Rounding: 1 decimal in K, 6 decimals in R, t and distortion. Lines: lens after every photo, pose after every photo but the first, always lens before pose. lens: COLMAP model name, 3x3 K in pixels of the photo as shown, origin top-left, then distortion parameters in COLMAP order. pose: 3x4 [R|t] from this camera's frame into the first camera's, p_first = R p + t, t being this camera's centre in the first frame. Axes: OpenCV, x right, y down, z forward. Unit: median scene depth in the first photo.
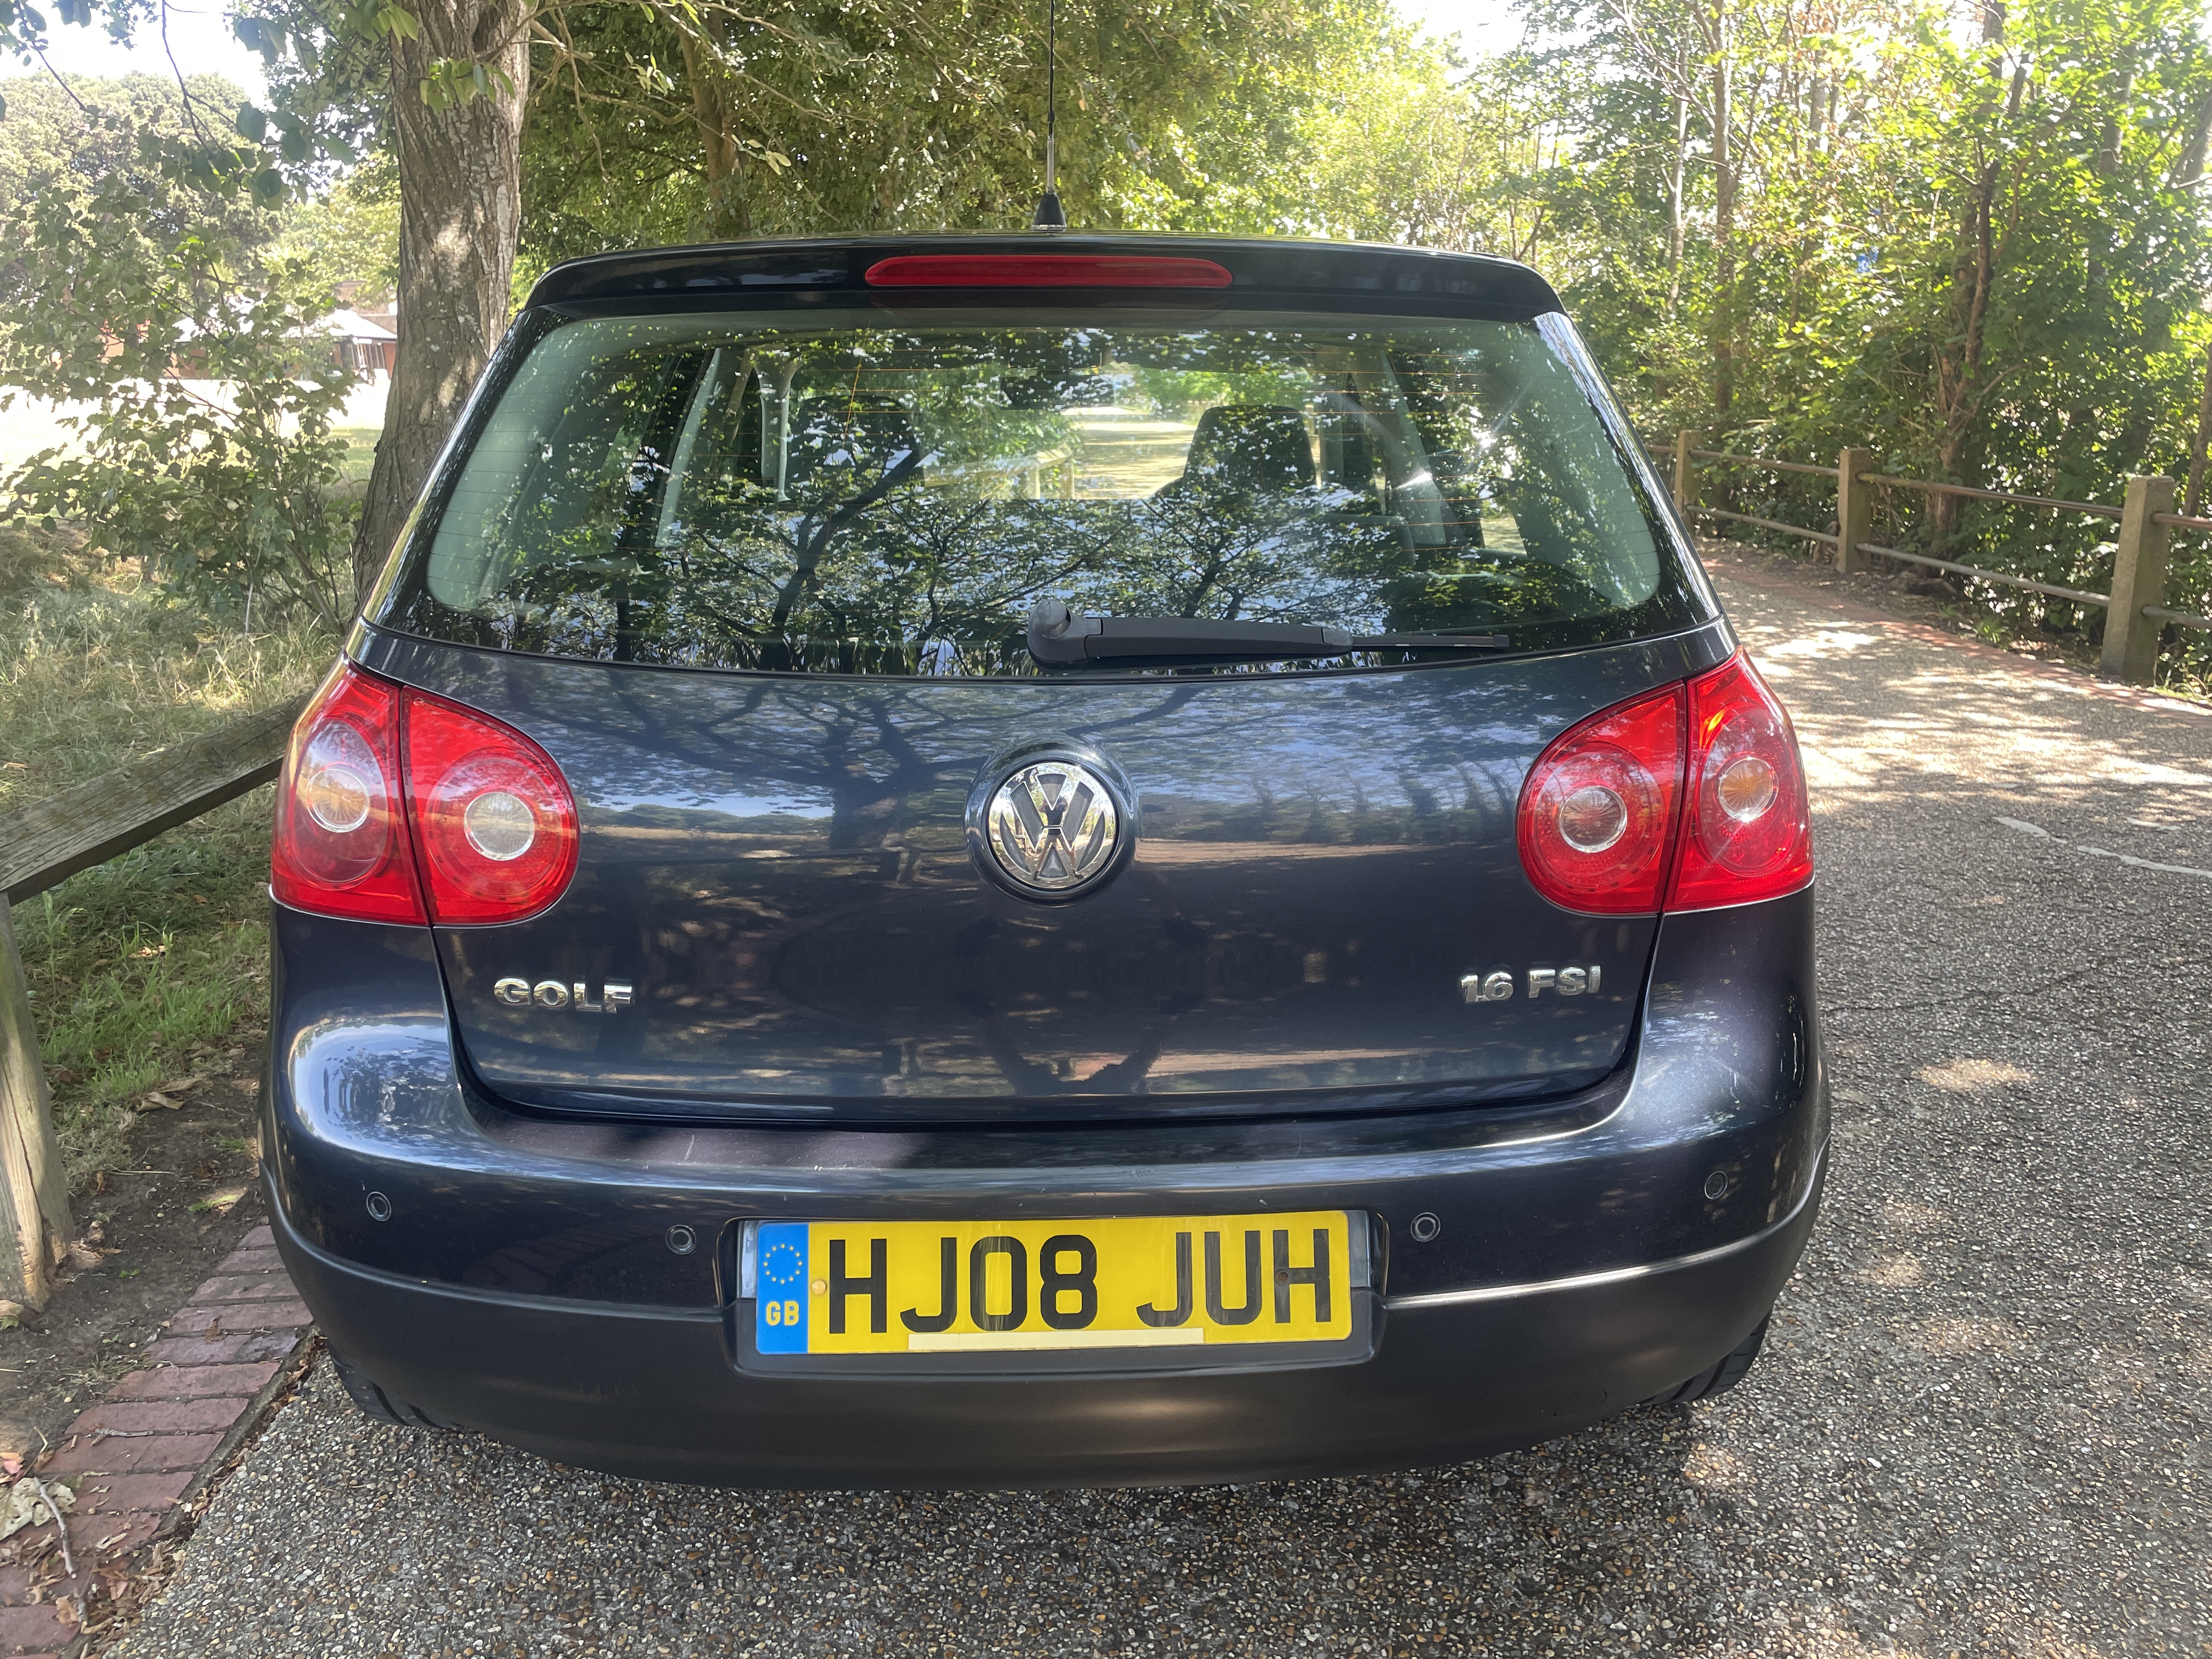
lens RADIAL K [[1731.5, 0, 1114.3], [0, 1731.5, 806.5], [0, 0, 1]] dist [0.044025, -0.078737]
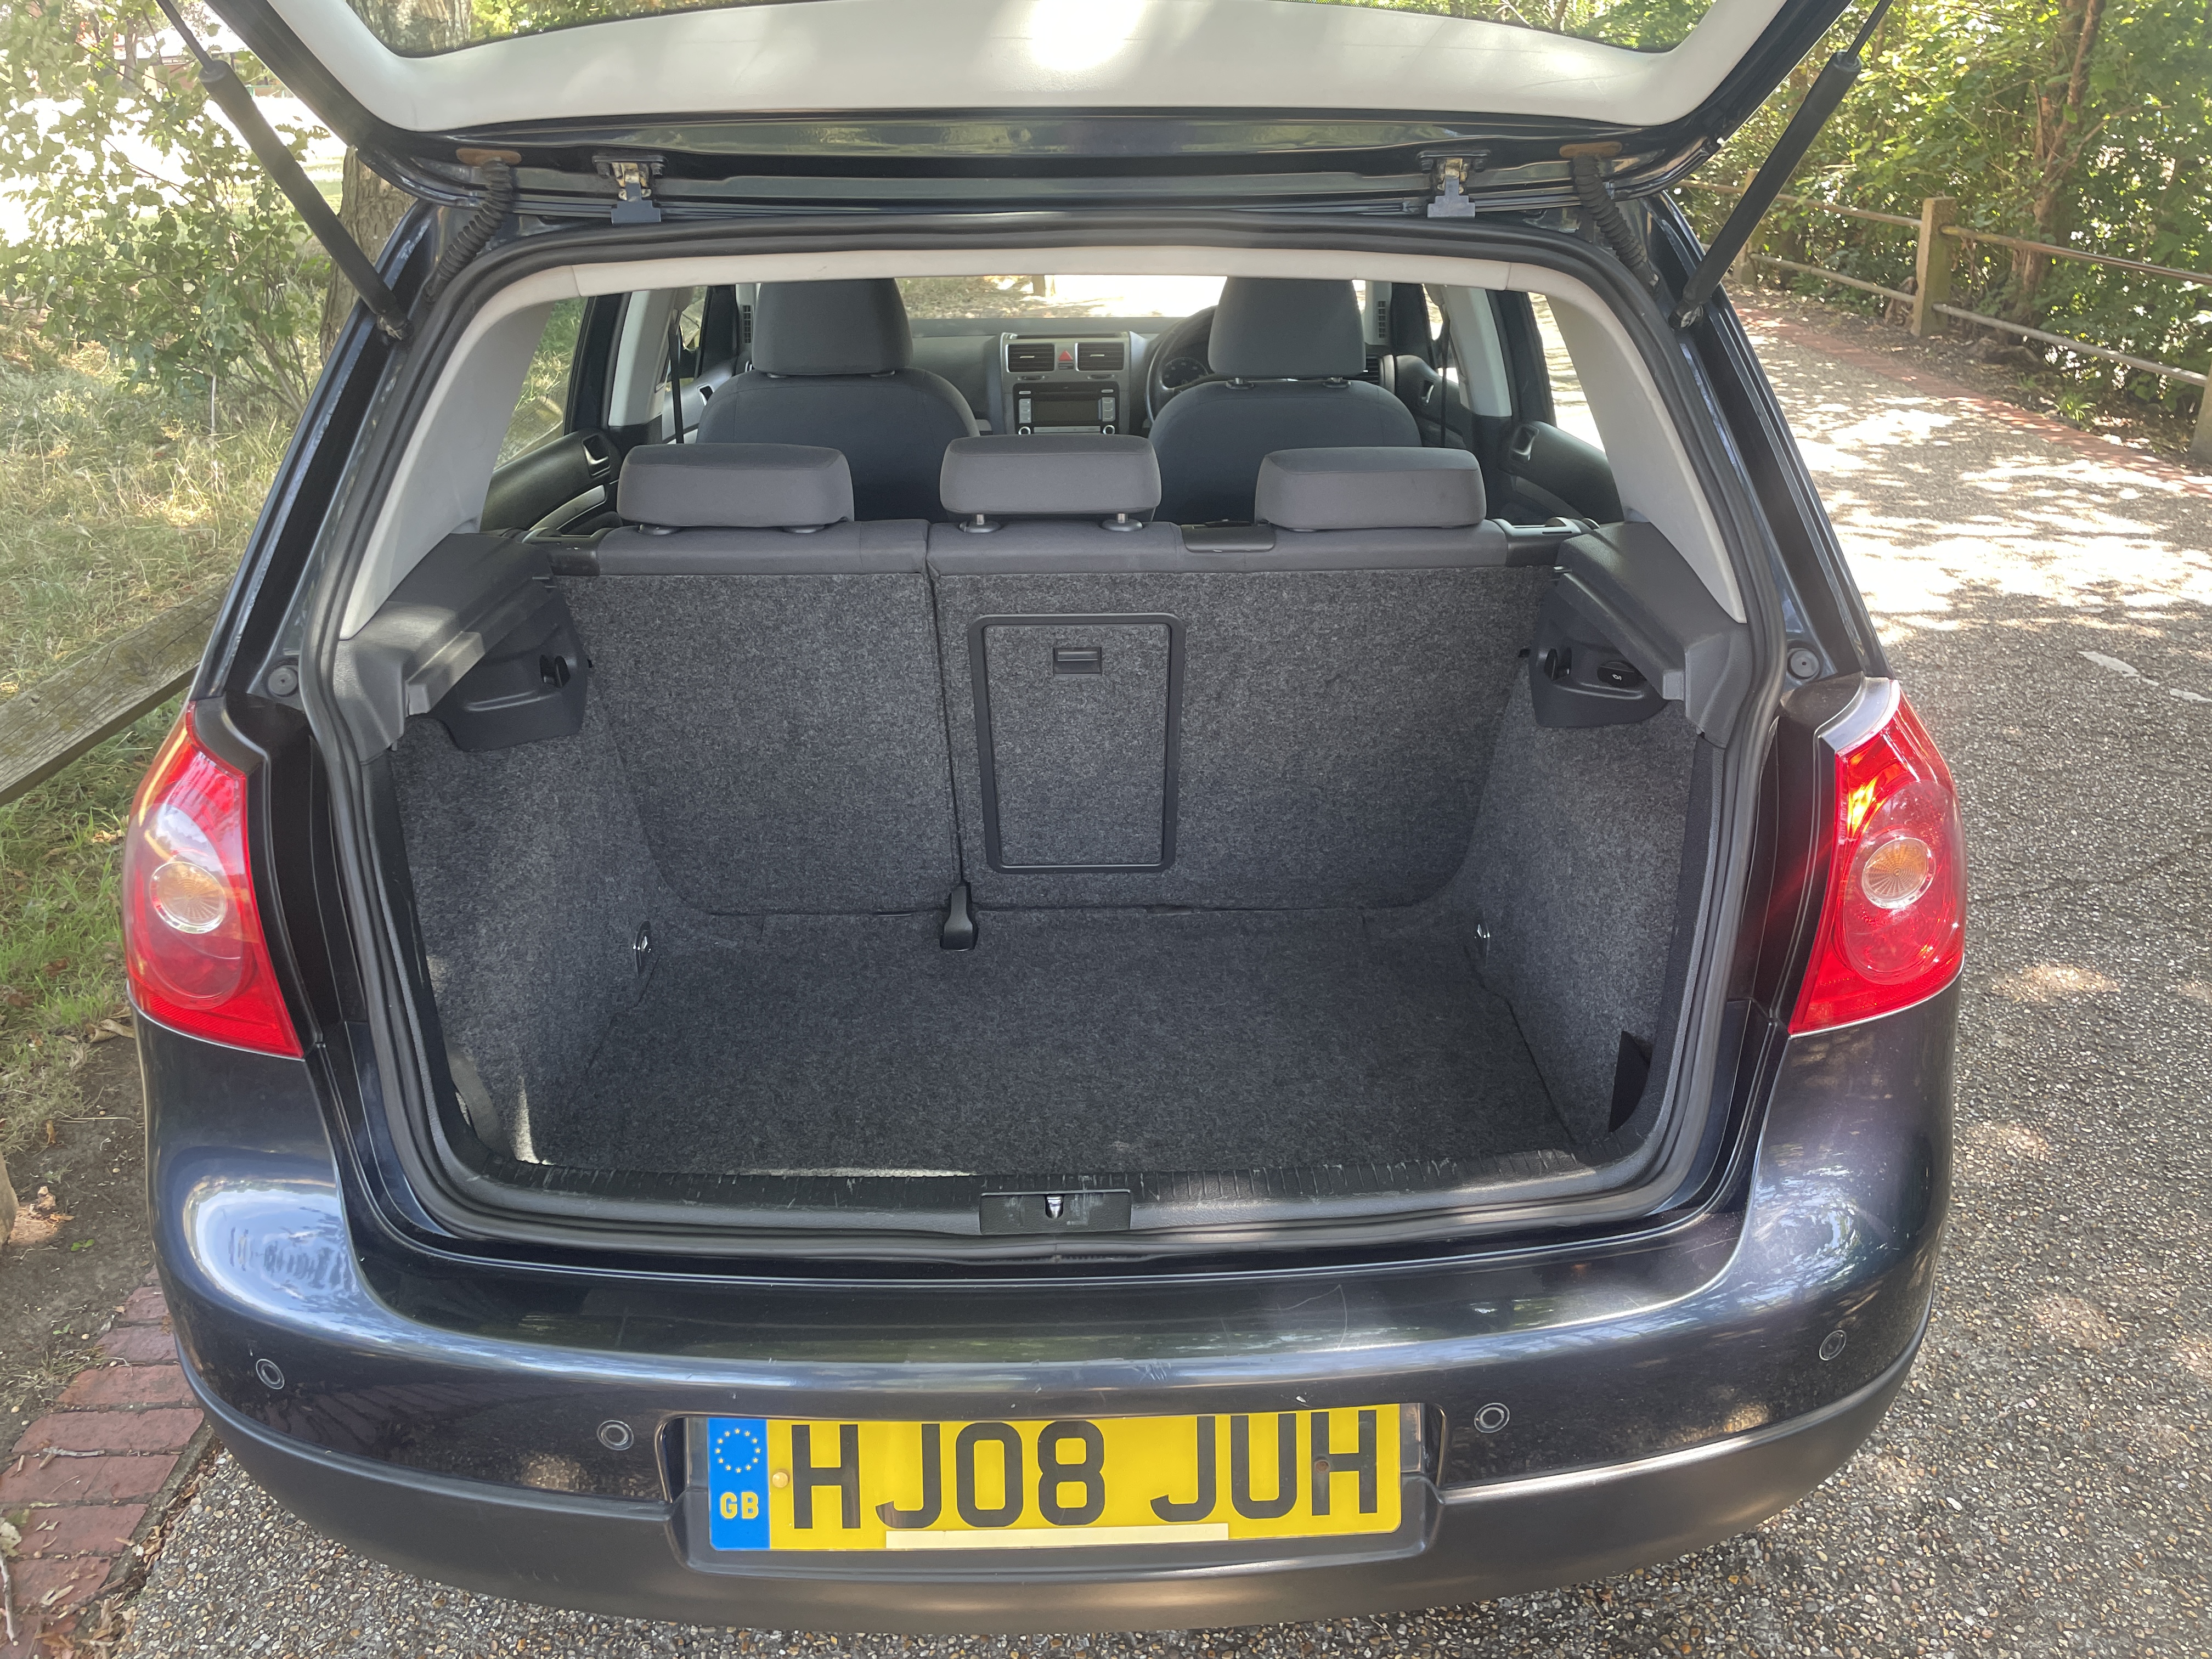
lens RADIAL K [[1731.5, 0, 1111.7], [0, 1731.5, 844.3], [0, 0, 1]] dist [0.044025, -0.078737]
pose [[0.999889, 0.000026, -0.014899, 0.006363], [0.002465, 0.985931, 0.167137, -0.173900], [0.014694, -0.167155, 0.985821, 0.204954]]
